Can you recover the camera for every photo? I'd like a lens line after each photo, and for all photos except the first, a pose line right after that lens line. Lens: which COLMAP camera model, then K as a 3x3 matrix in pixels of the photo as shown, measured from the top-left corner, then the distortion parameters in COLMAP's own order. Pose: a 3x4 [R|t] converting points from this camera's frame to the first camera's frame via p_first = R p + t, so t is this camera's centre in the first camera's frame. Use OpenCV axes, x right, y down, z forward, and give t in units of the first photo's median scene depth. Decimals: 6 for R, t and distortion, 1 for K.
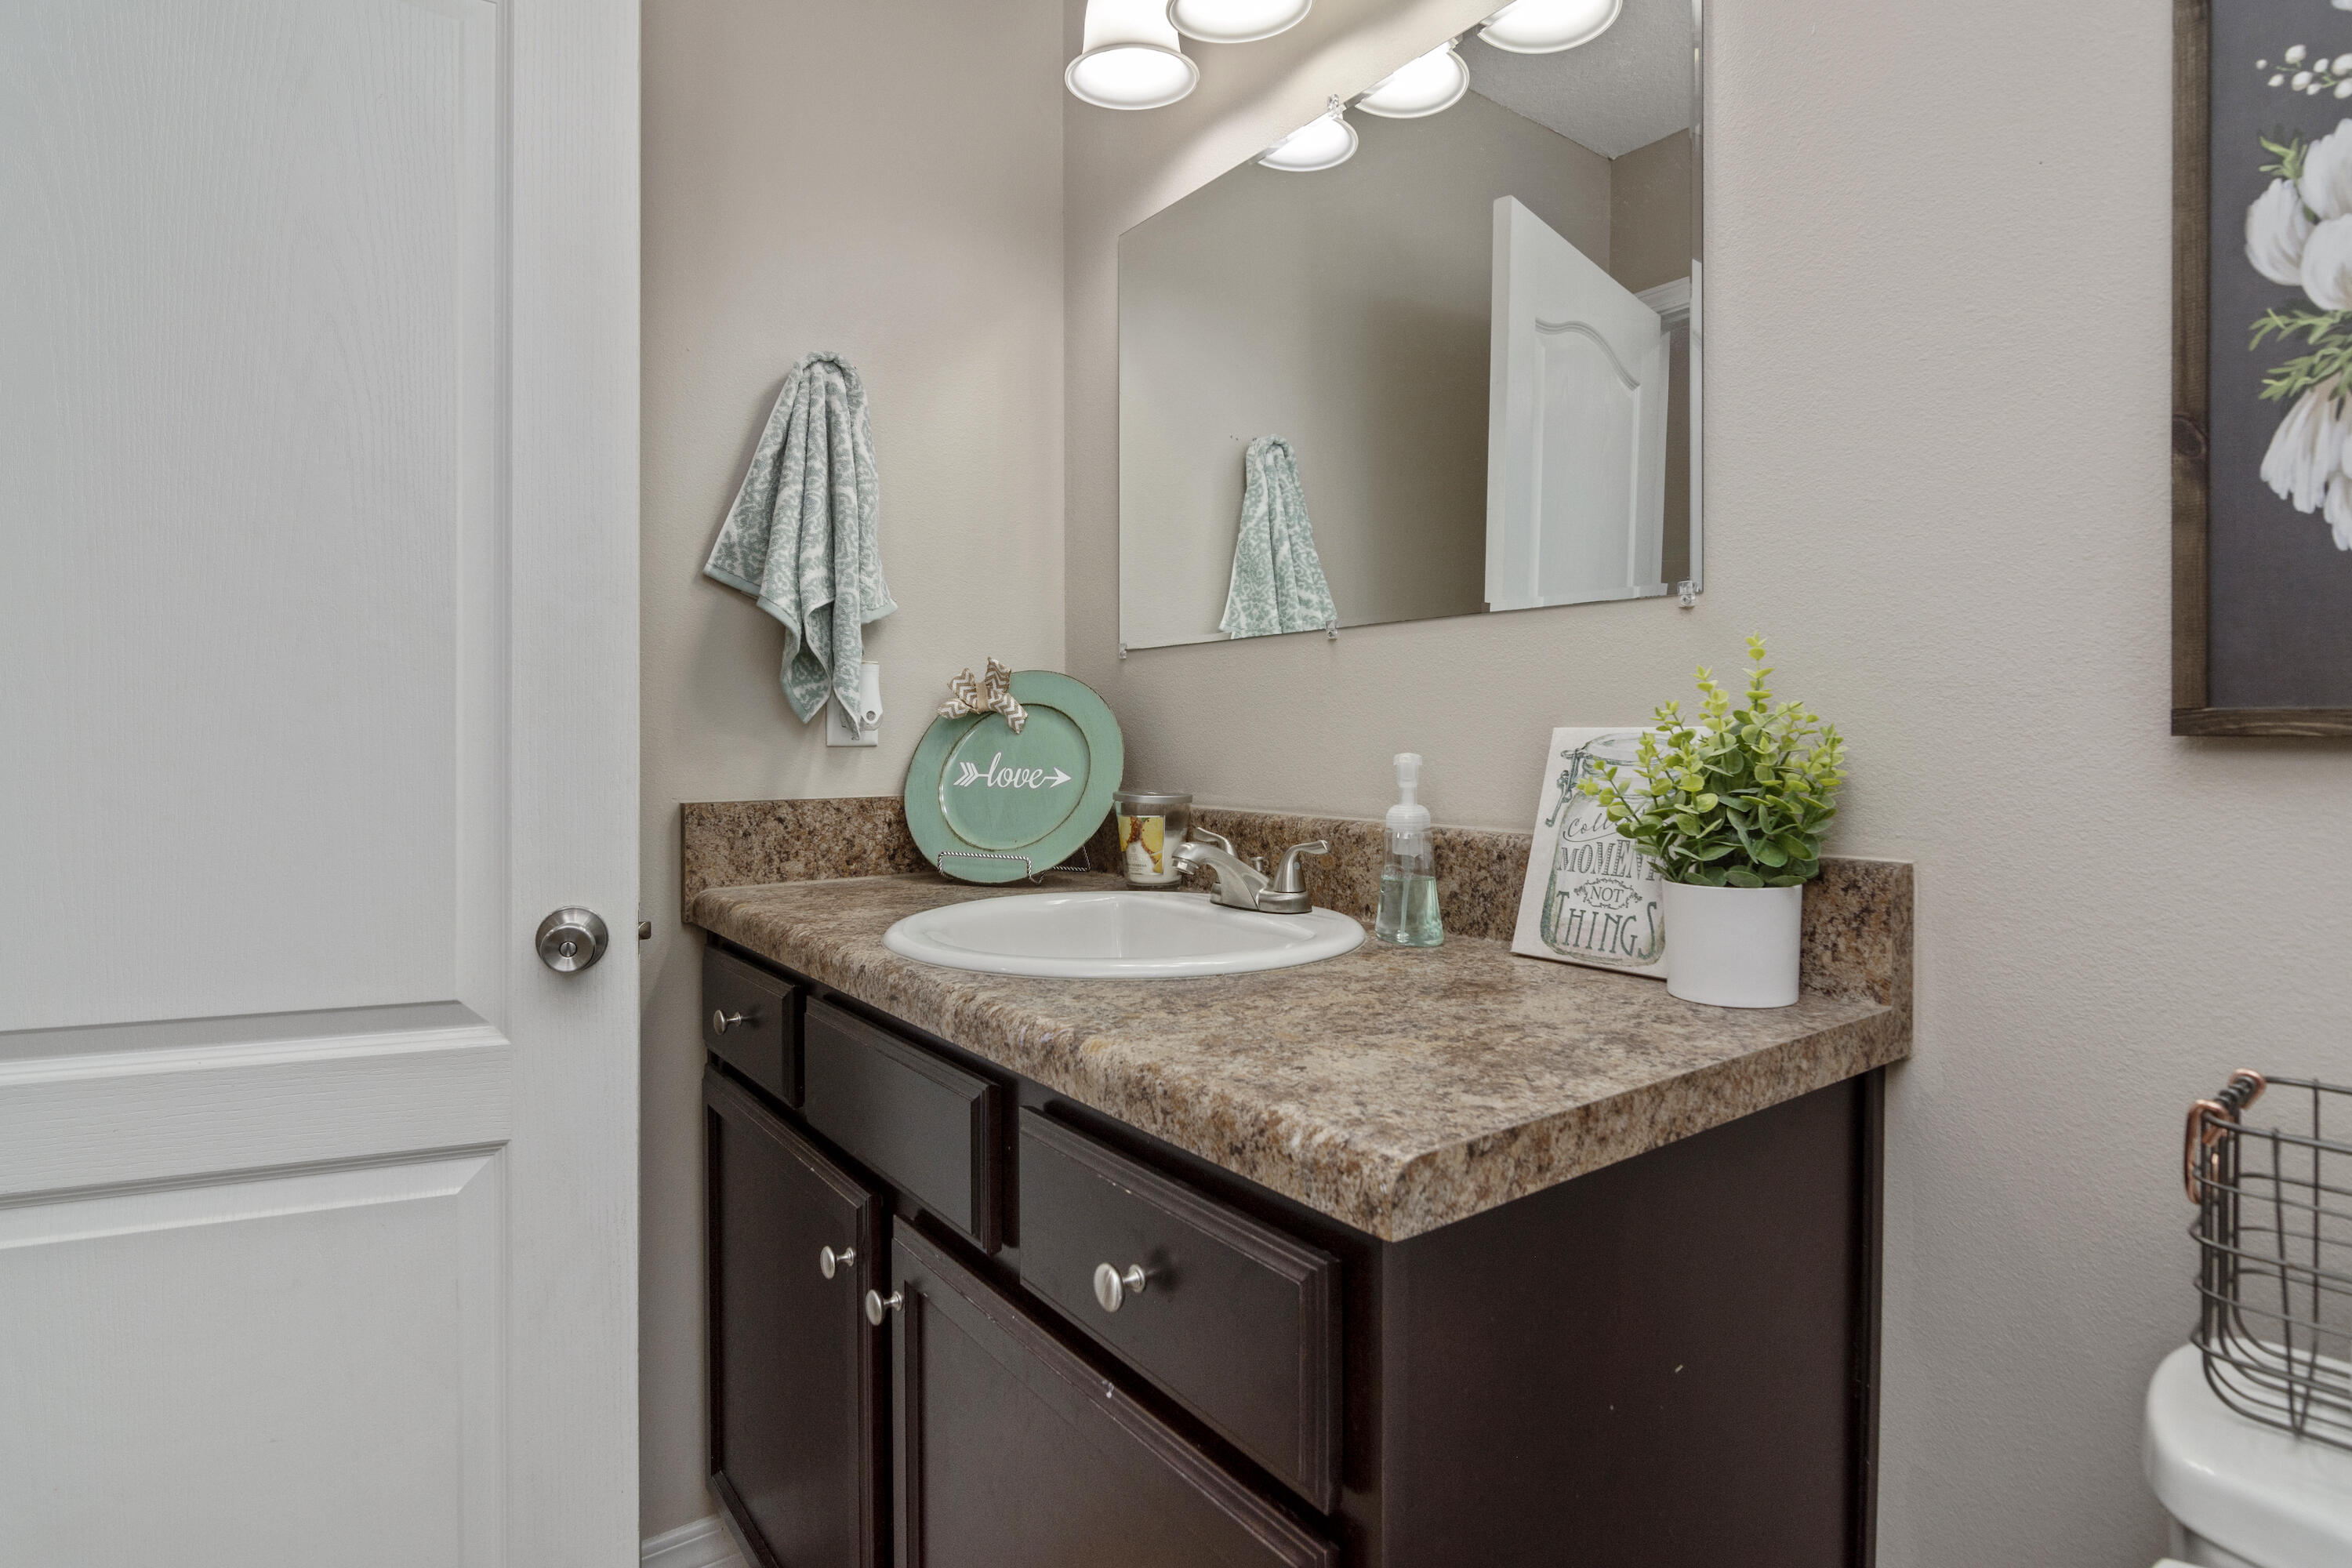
lens RADIAL K [[1208.3, 0, 1177.8], [0, 1208.3, 745.9], [0, 0, 1]] dist [-0.000139, -0.000223]
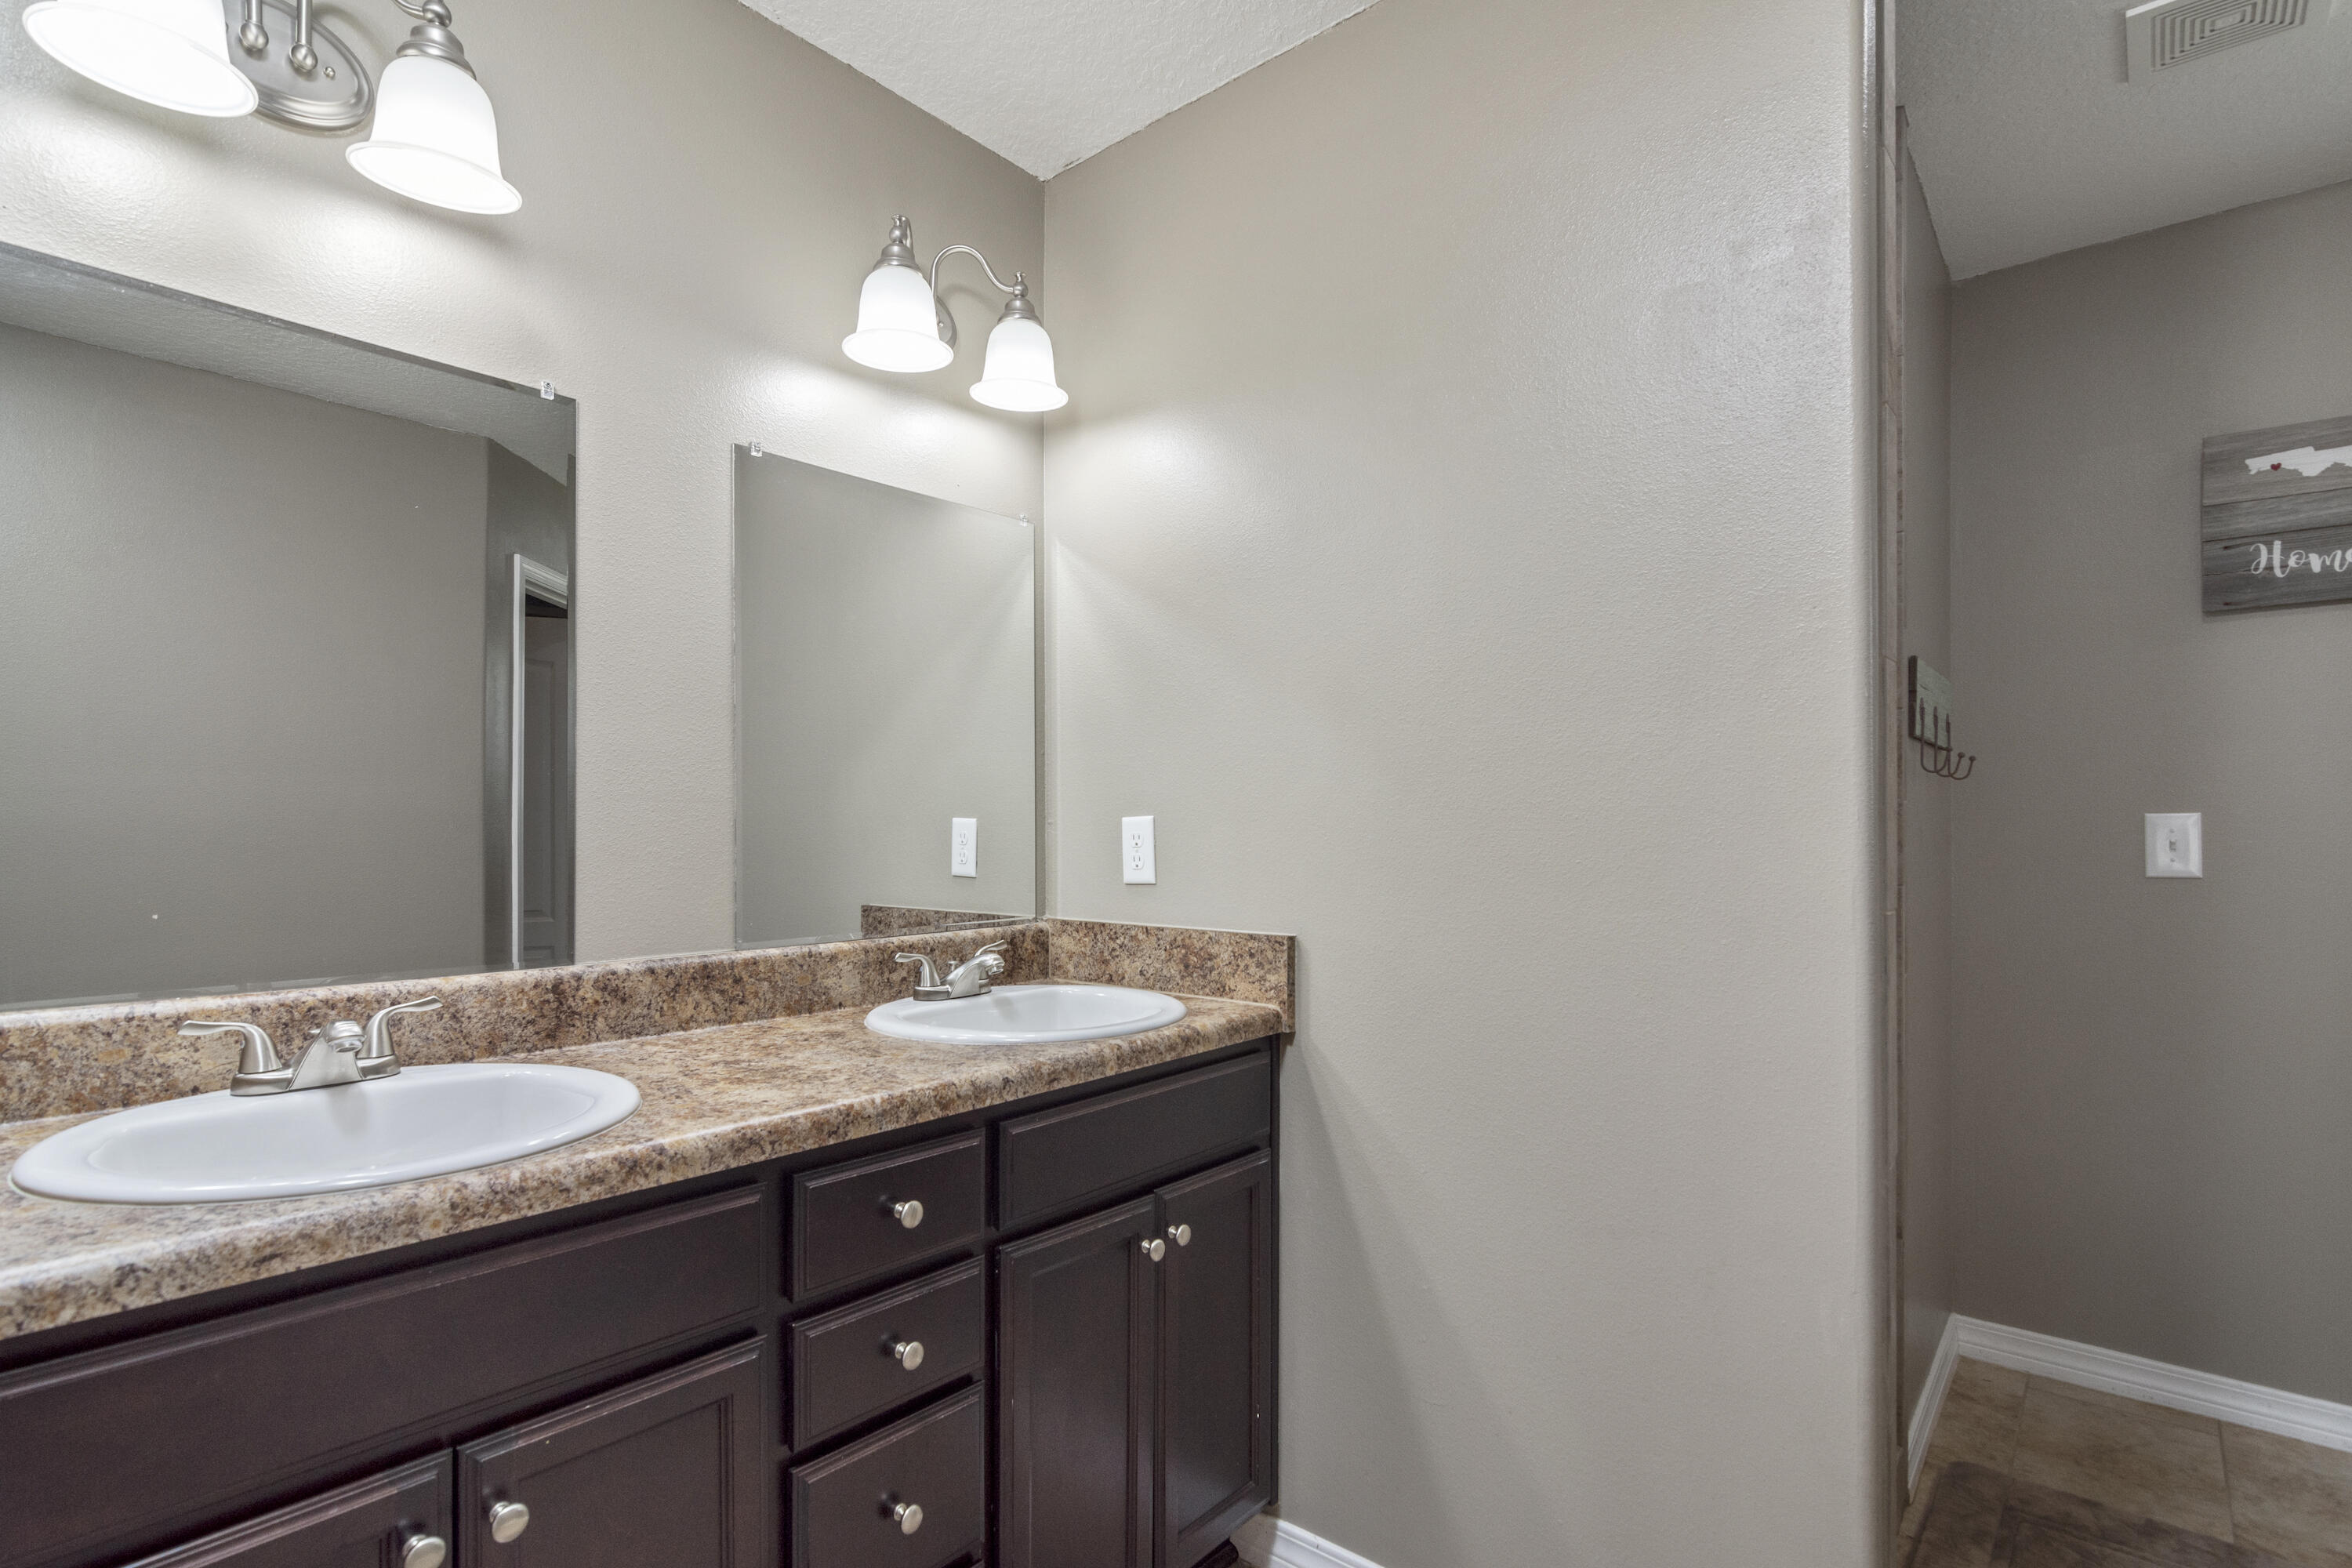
lens RADIAL K [[1137.7, 0, 1172.1], [0, 1137.7, 813.1], [0, 0, 1]] dist [0.003400, 0.001182]
pose [[-0.221166, 0.010740, 0.975177, -1.493435], [0.000558, 0.999941, -0.010886, -0.127915], [-0.975236, -0.001863, -0.221159, 0.699514]]
